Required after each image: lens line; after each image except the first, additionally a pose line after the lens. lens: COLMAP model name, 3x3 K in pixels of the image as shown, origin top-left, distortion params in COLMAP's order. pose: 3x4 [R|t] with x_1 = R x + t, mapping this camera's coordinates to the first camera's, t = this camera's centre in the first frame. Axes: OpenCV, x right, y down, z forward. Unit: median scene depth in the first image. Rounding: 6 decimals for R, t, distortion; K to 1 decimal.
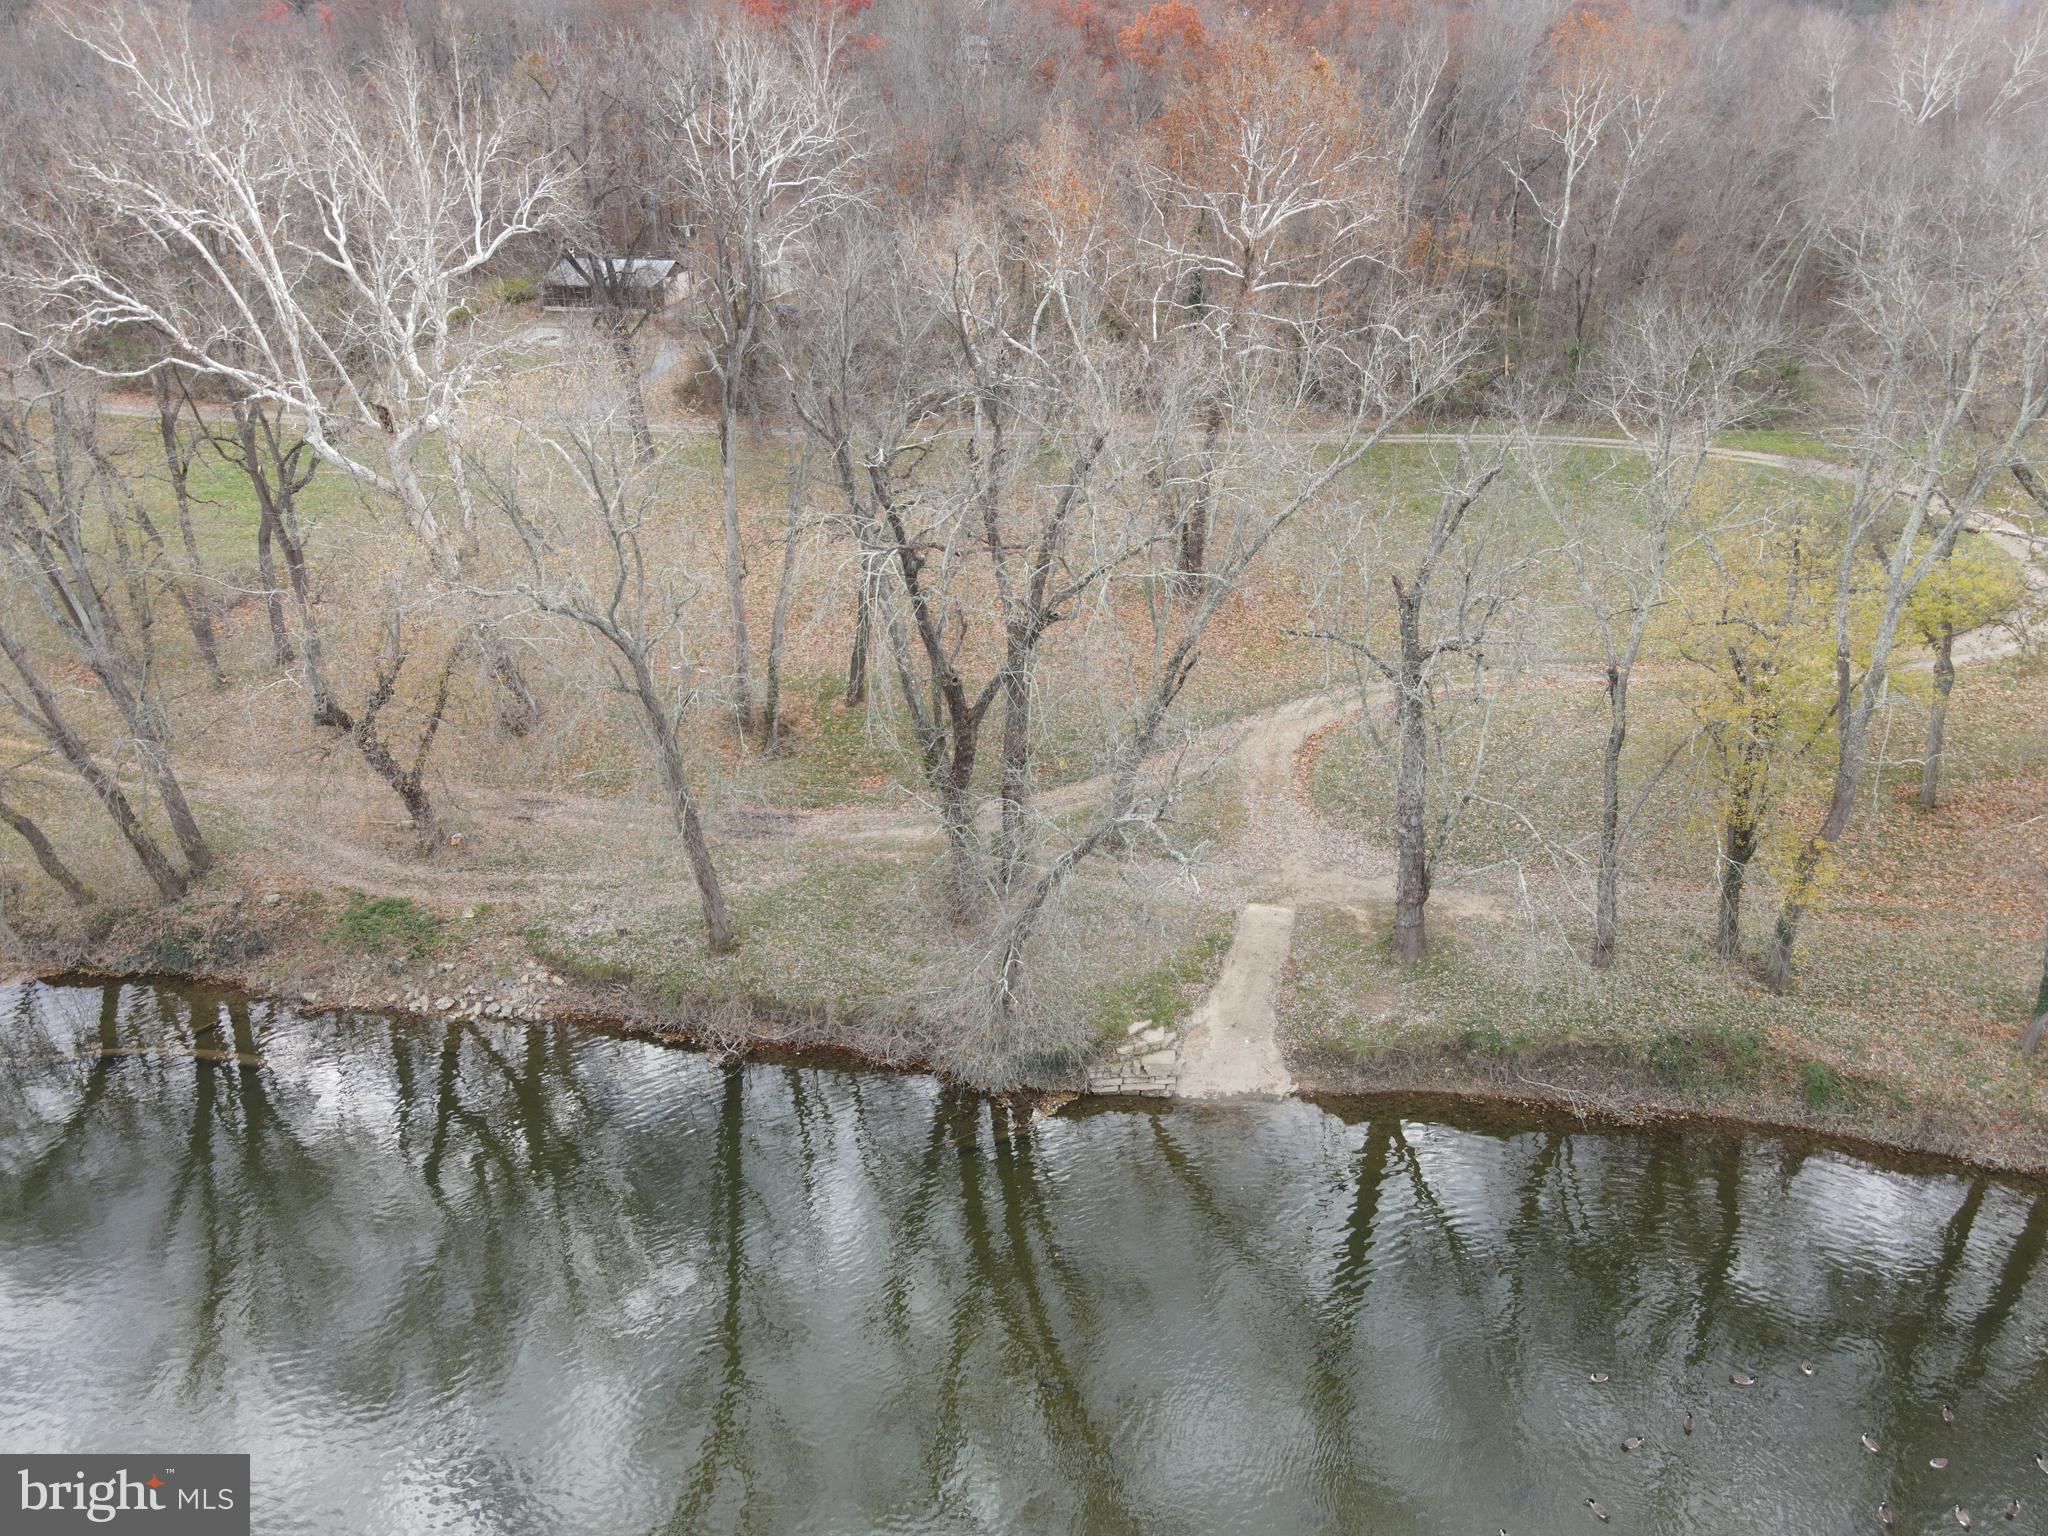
lens RADIAL K [[1482.2, 0, 1034.0], [0, 1482.2, 778.2], [0, 0, 1]] dist [0.029545, -0.022123]
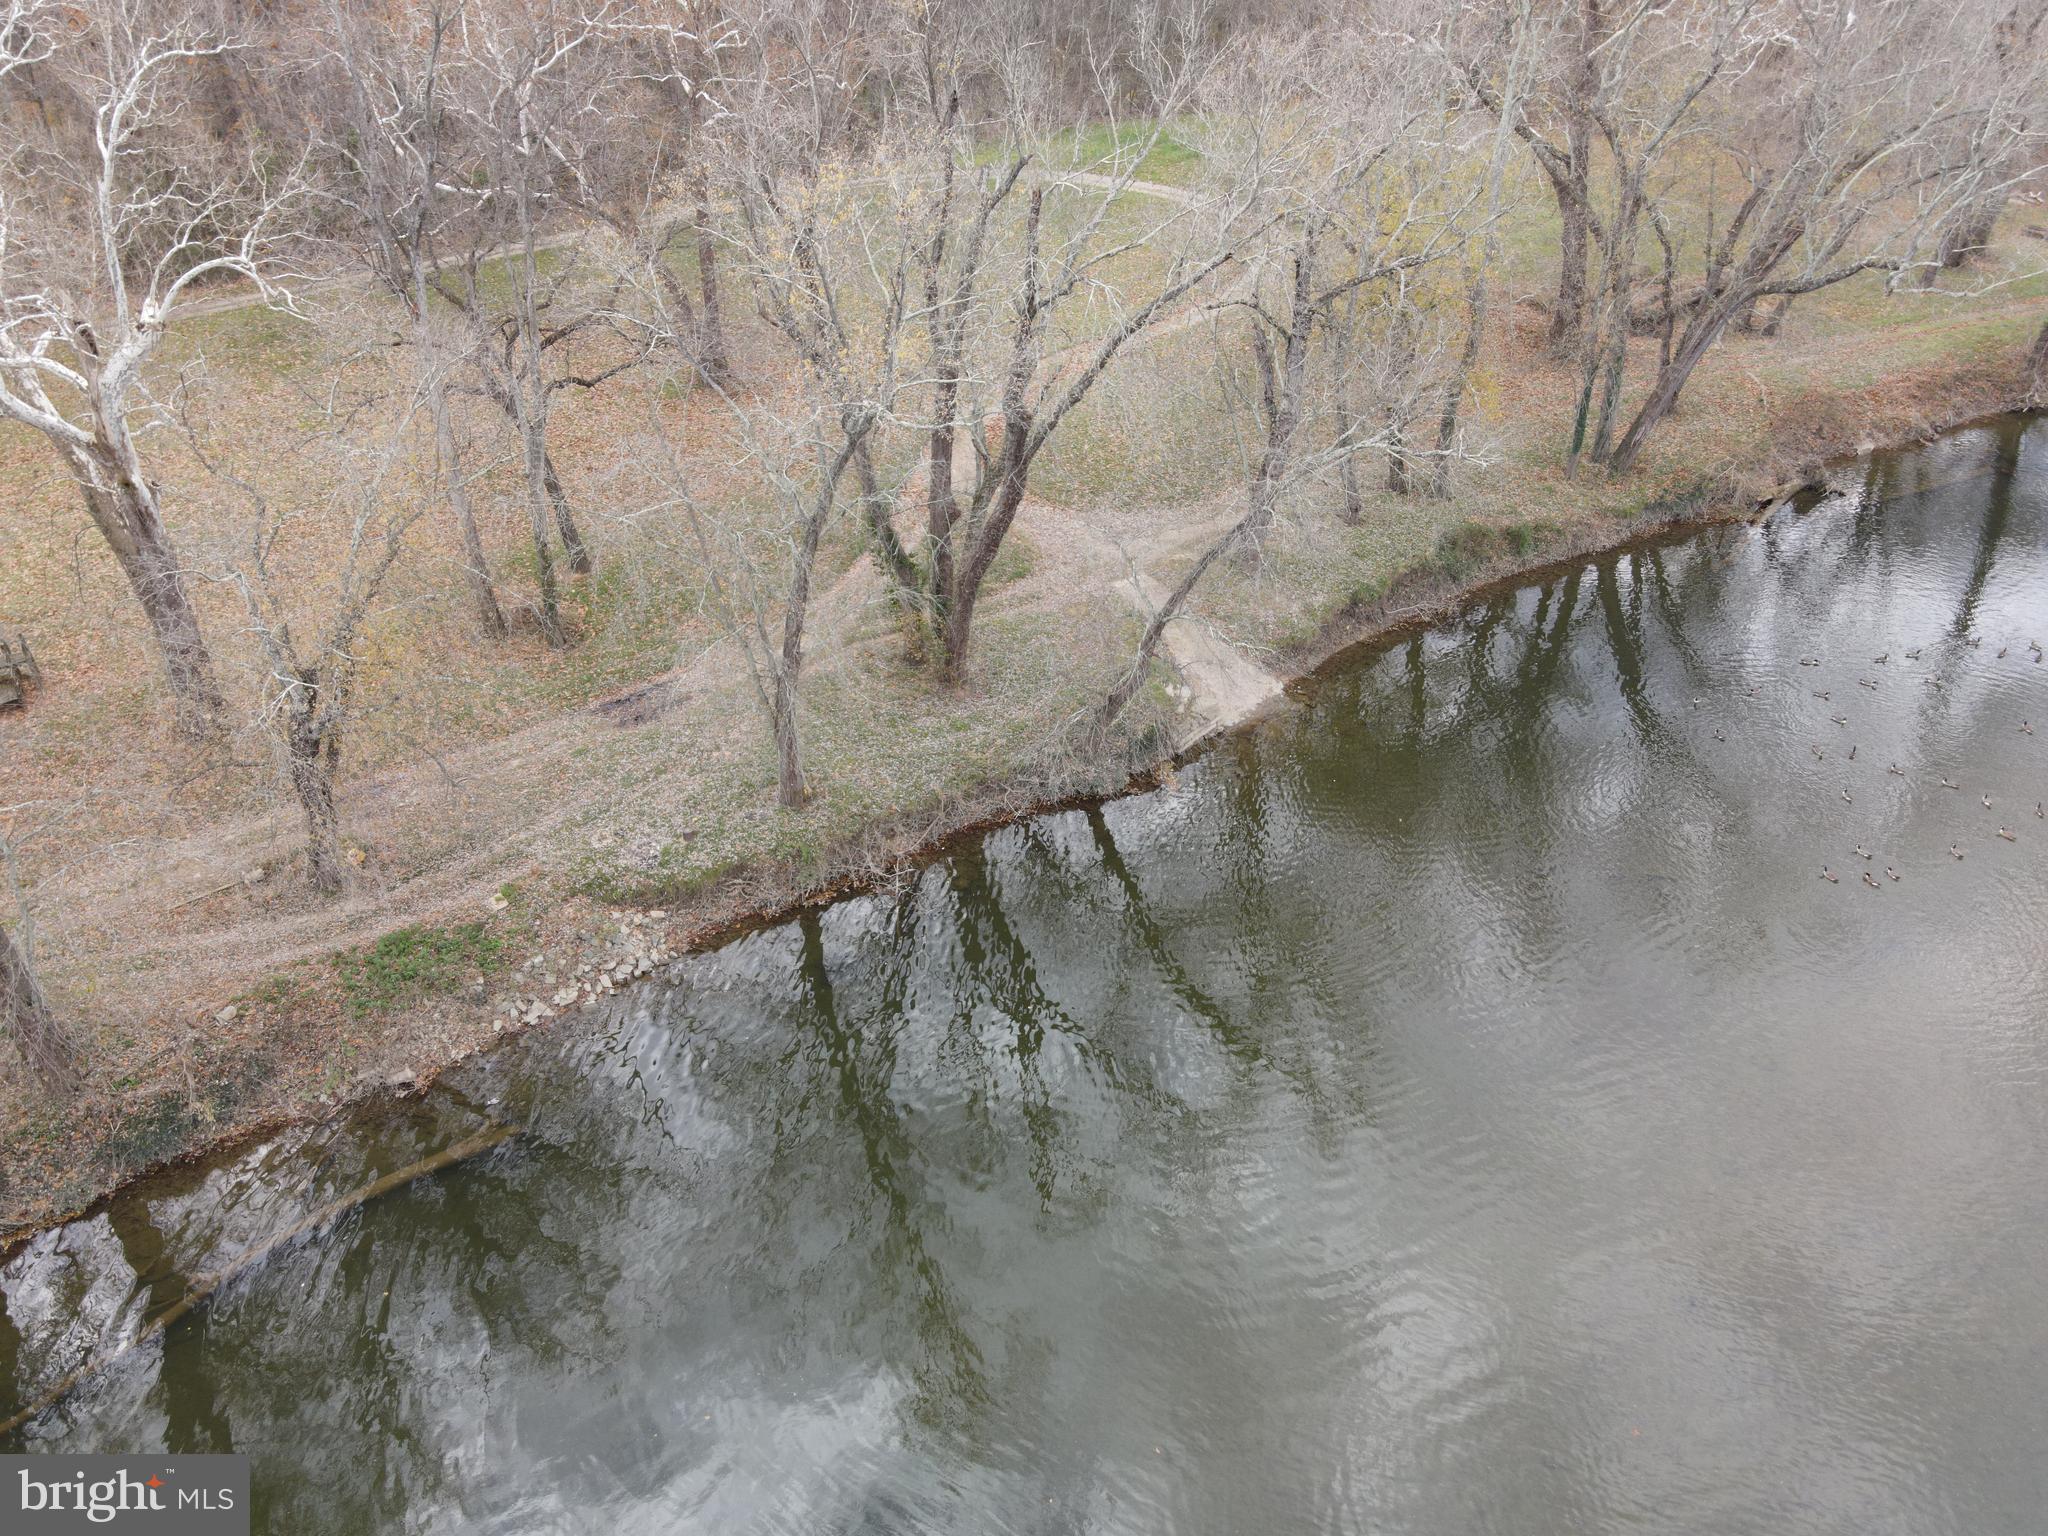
lens RADIAL K [[1482.2, 0, 1006.7], [0, 1482.2, 749.8], [0, 0, 1]] dist [0.029545, -0.022123]
pose [[0.699237, -0.397937, 0.593897, -0.660271], [0.328248, 0.916718, 0.227772, -0.086601], [-0.635075, 0.035679, 0.771626, 0.181596]]
